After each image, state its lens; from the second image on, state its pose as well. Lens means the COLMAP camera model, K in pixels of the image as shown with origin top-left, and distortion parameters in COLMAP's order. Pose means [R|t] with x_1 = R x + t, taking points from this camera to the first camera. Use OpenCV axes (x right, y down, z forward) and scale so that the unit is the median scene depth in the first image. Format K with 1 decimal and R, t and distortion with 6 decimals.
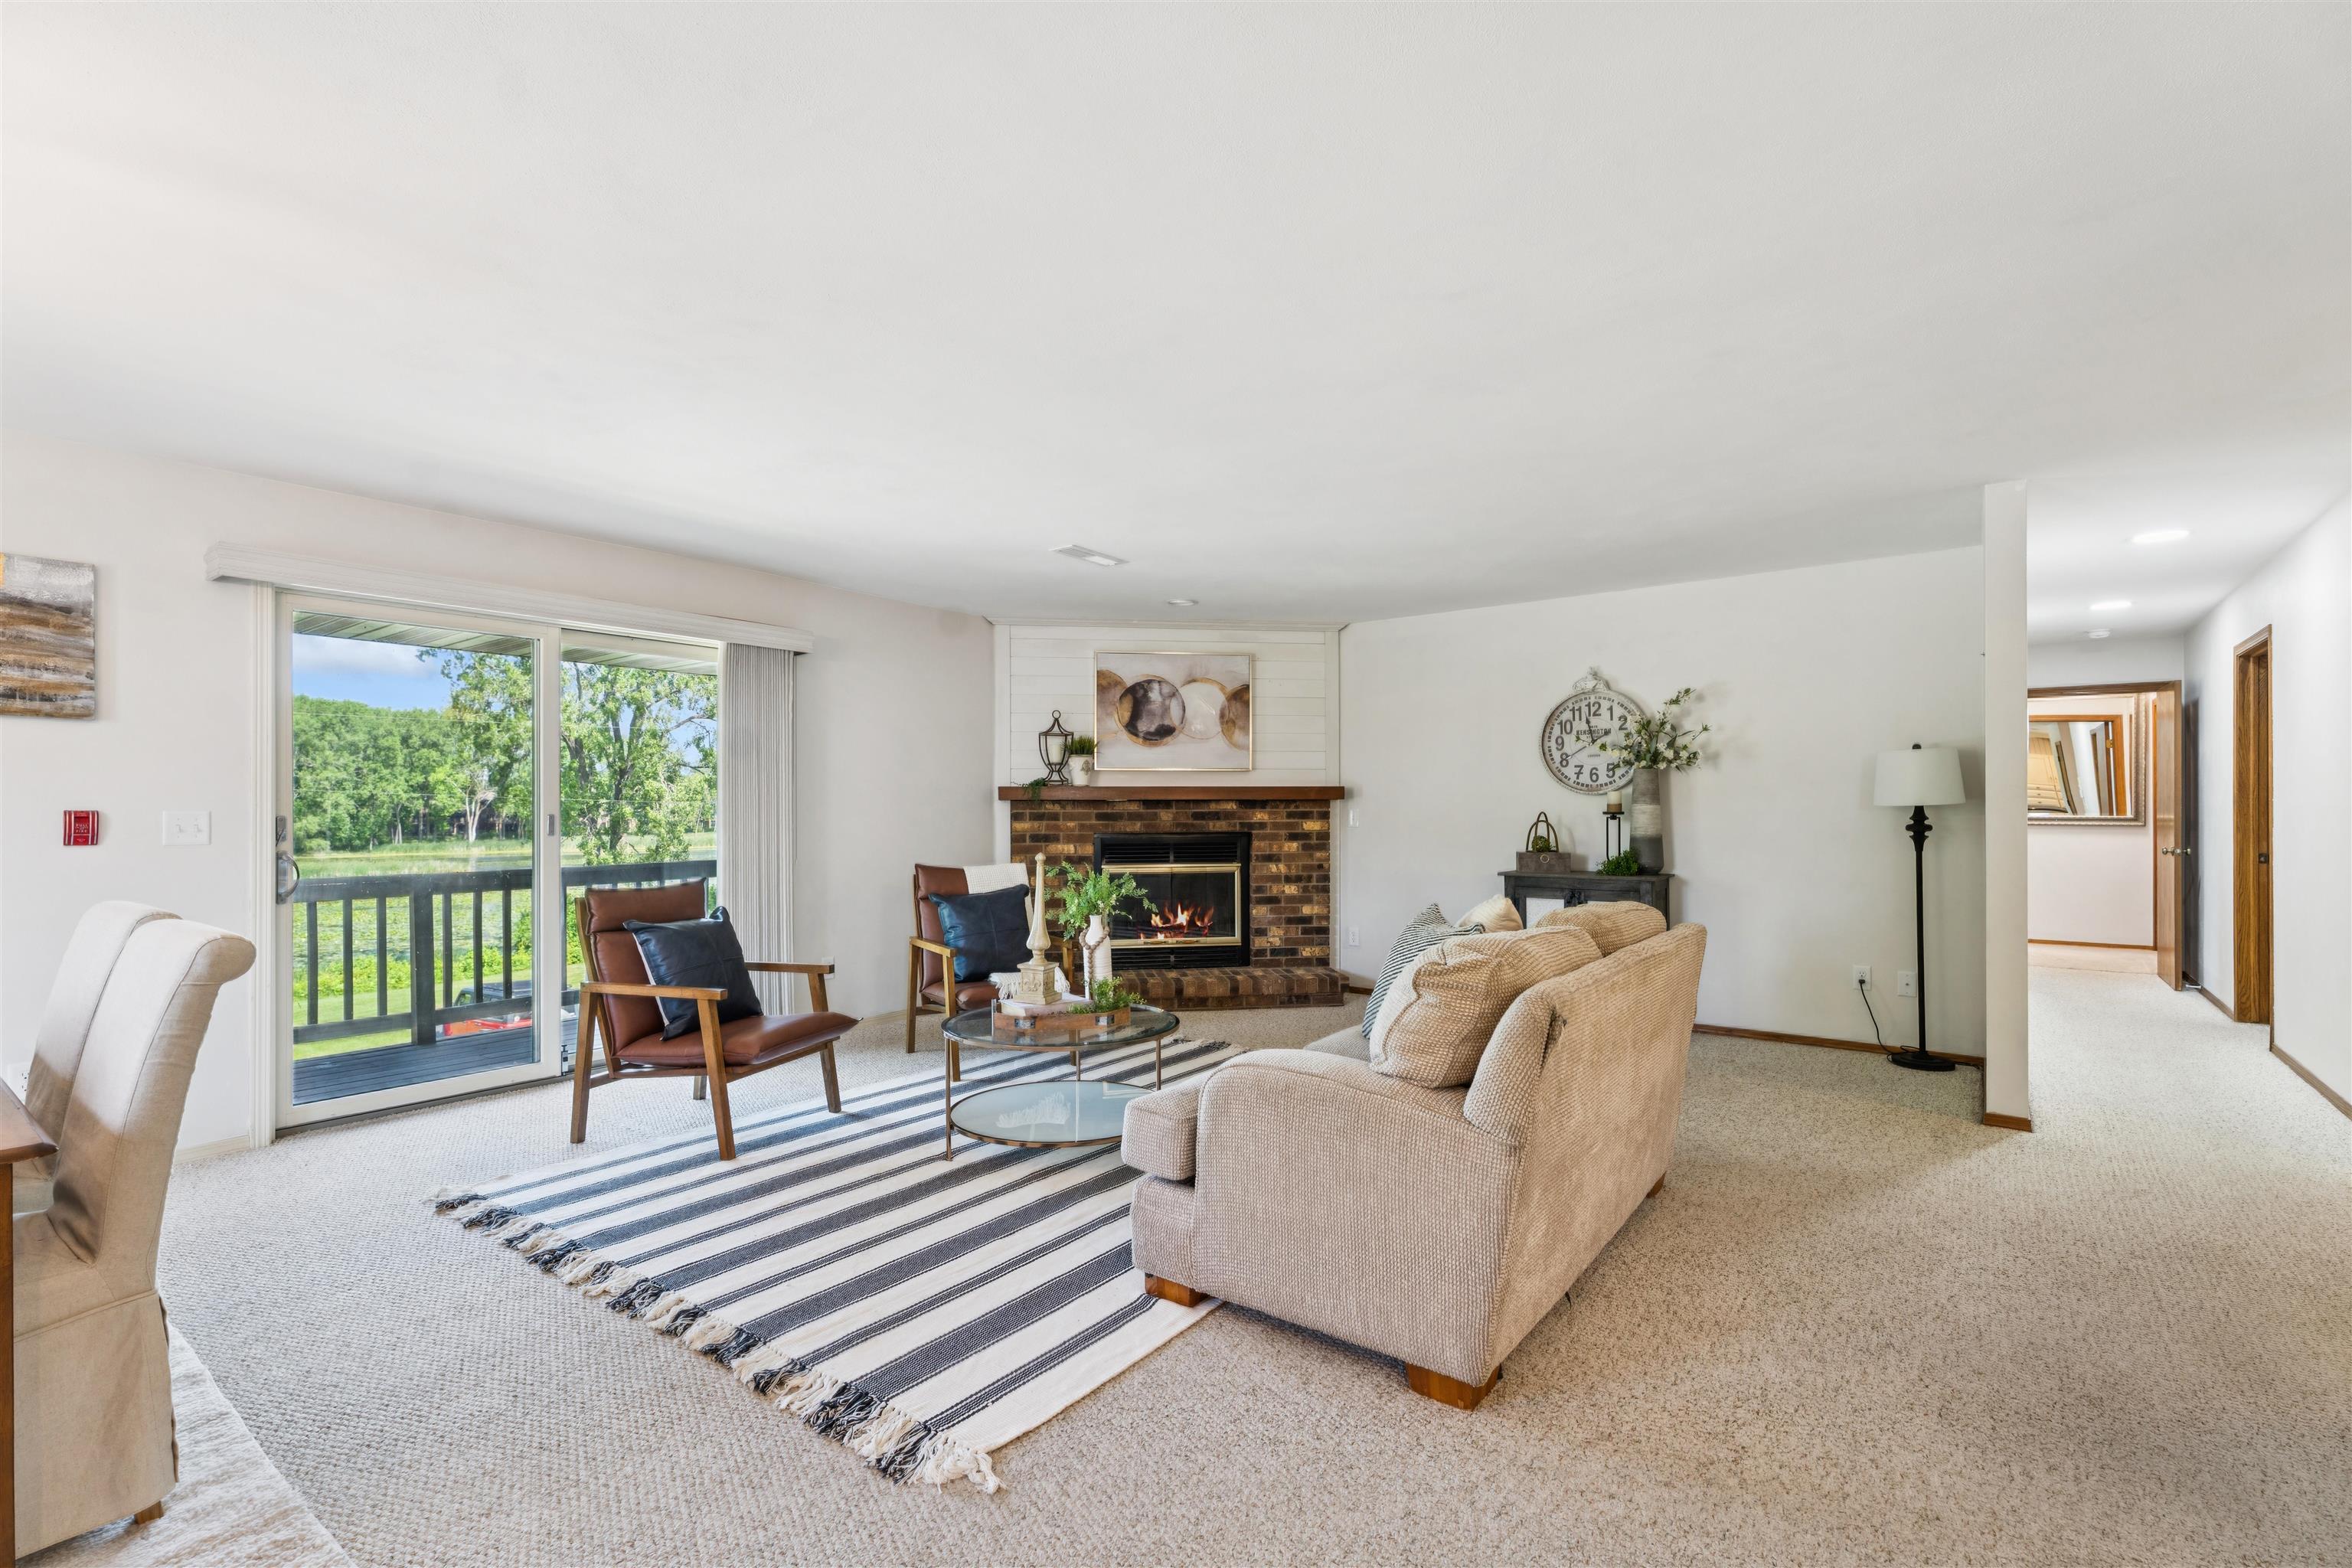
lens RADIAL K [[1050.2, 0, 1176.1], [0, 1050.2, 807.3], [0, 0, 1]] dist [0.003539, 0.000103]
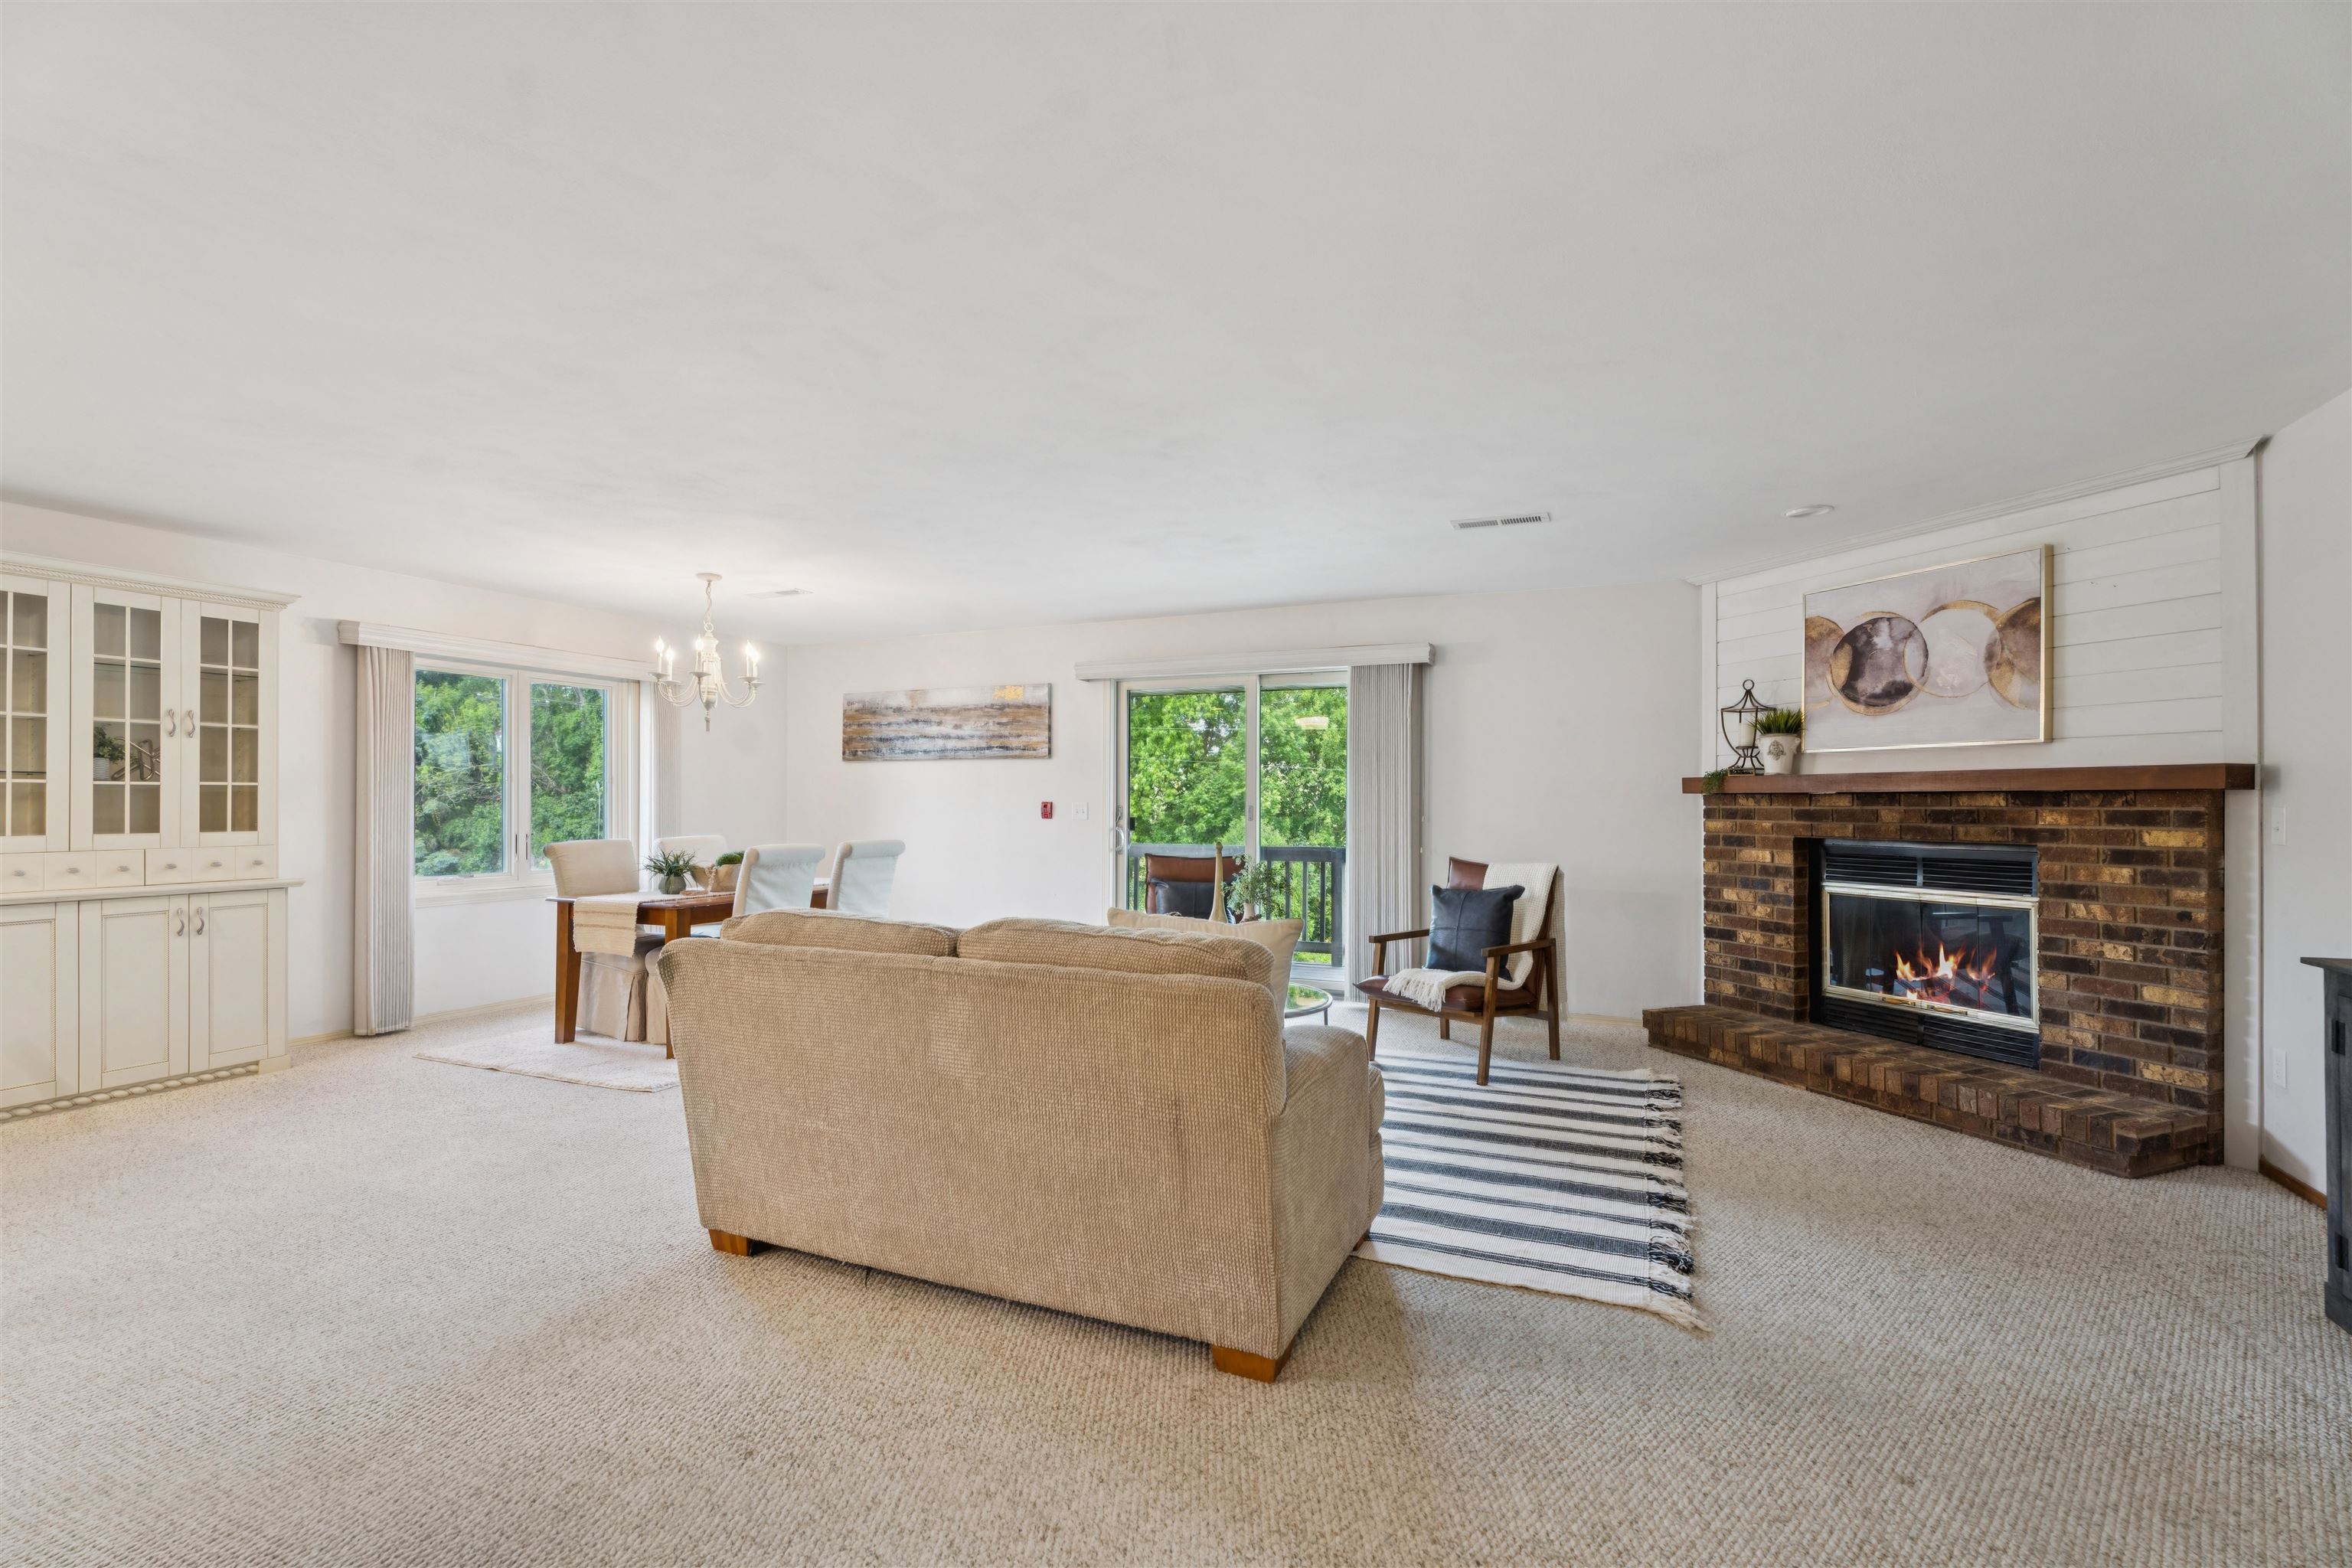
lens RADIAL K [[1050.2, 0, 1178.9], [0, 1050.2, 796.4], [0, 0, 1]] dist [0.003539, 0.000103]
pose [[0.238295, -0.001245, -0.971192, 0.538883], [-0.001808, 0.999997, -0.001725, -0.002326], [0.971191, 0.002167, 0.238292, 0.389245]]
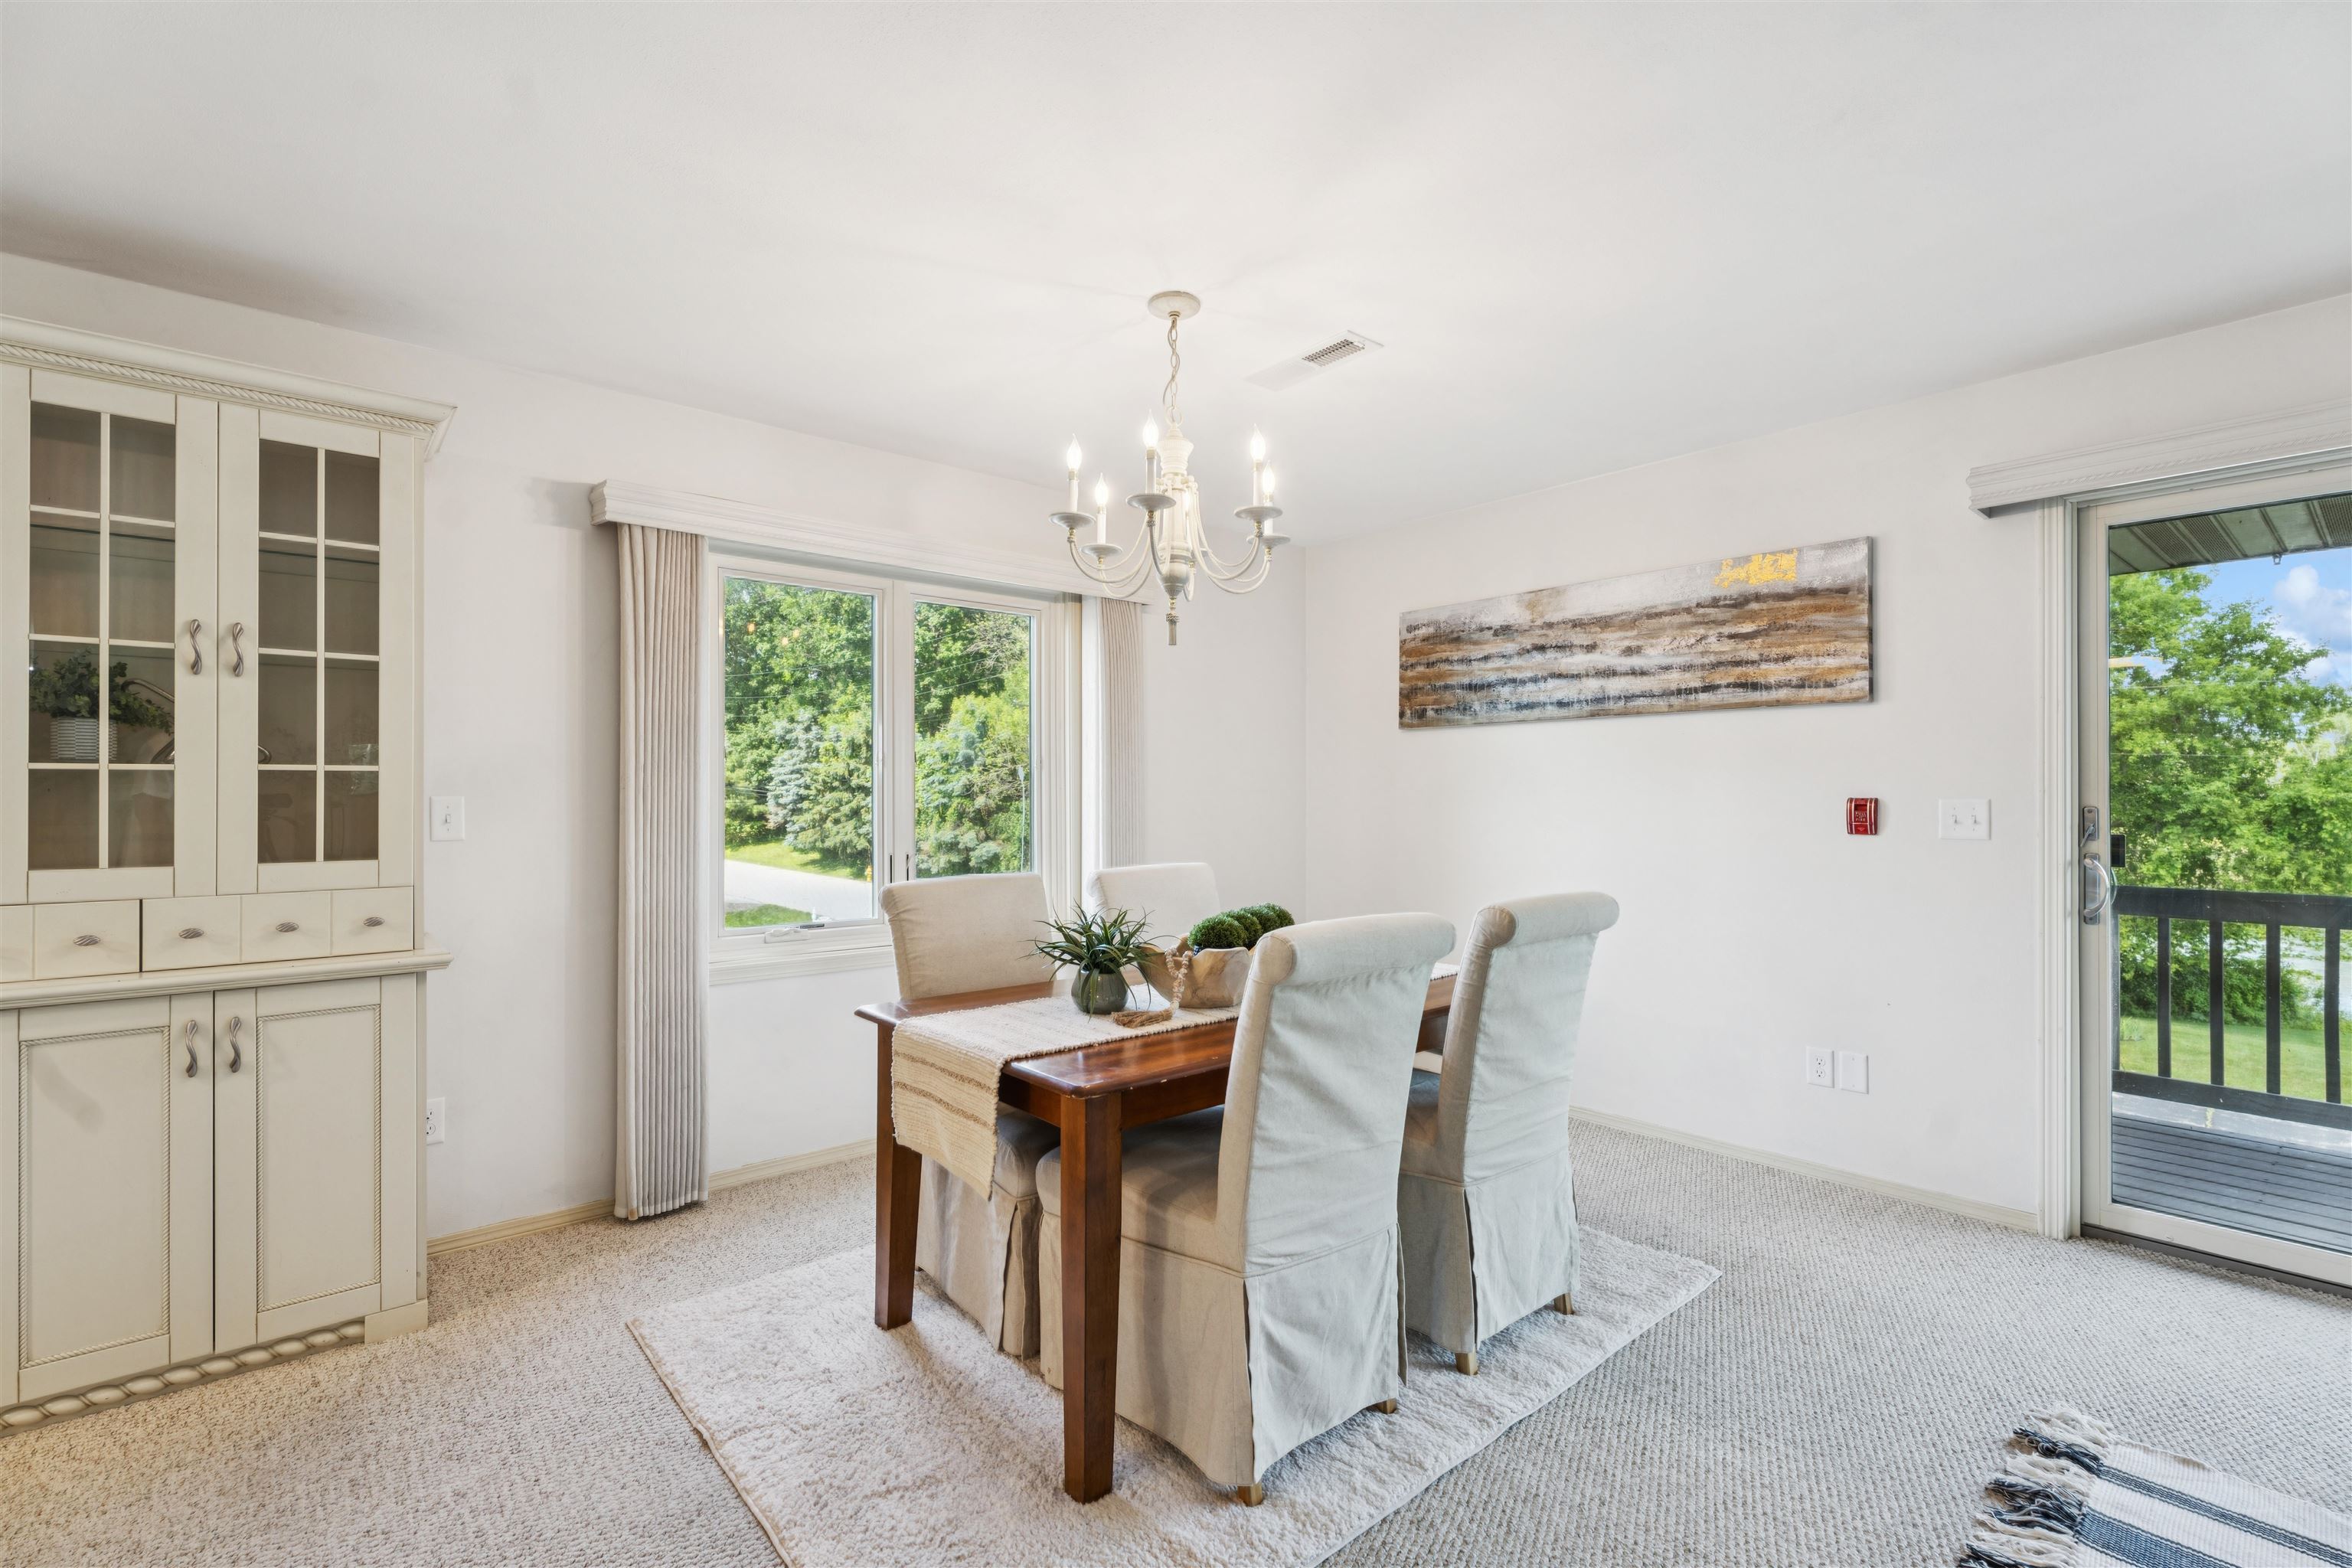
lens RADIAL K [[1050.2, 0, 1176.4], [0, 1050.2, 789.9], [0, 0, 1]] dist [0.003539, 0.000103]
pose [[-0.207579, -0.002861, -0.978214, 0.008608], [0.002841, 0.999990, -0.003528, -0.001431], [0.978214, -0.003512, -0.207569, 0.304096]]
